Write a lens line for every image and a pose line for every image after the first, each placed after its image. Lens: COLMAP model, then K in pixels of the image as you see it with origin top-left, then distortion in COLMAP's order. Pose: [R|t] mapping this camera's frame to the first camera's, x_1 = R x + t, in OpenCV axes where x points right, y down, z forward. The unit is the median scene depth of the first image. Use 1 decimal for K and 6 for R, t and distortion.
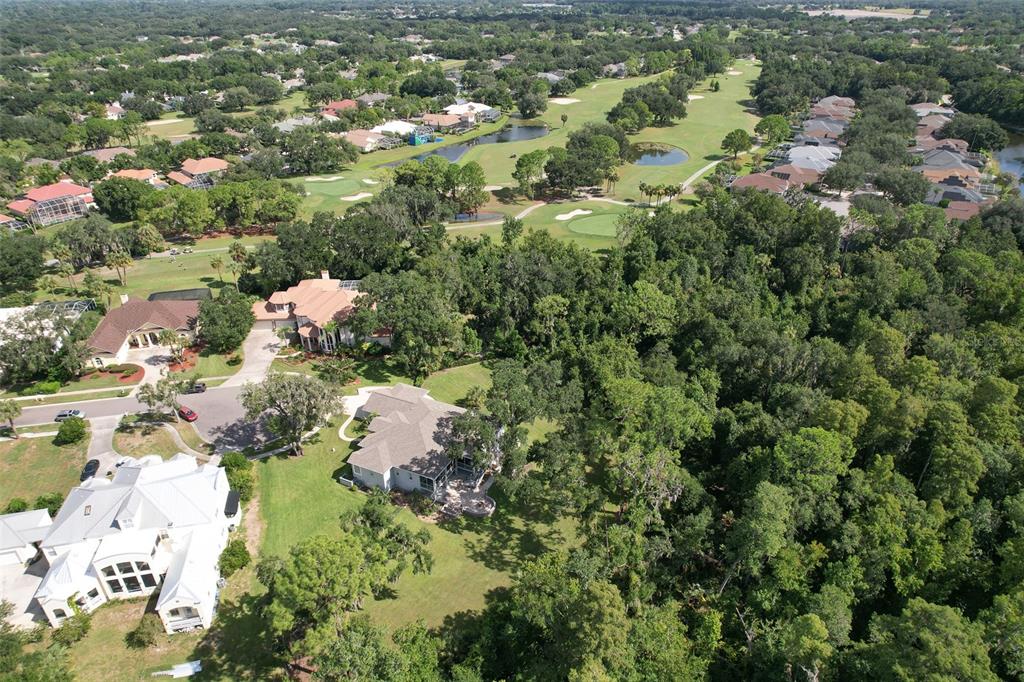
lens RADIAL K [[654.2, 0, 510.9], [0, 654.2, 340.1], [0, 0, 1]] dist [-0.046748, 0.051005]
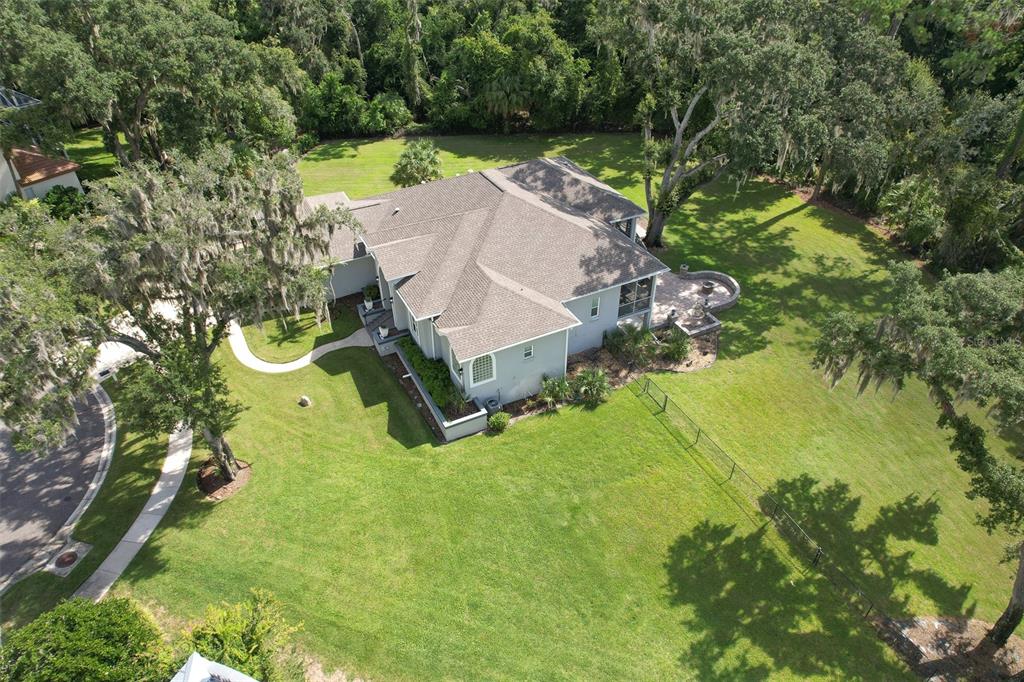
lens RADIAL K [[654.2, 0, 514.9], [0, 654.2, 349.2], [0, 0, 1]] dist [-0.046748, 0.051005]
pose [[0.605998, -0.489836, 0.626760, -0.432531], [0.380515, 0.870425, 0.312359, 0.091655], [-0.698552, 0.049203, 0.713865, 0.755592]]
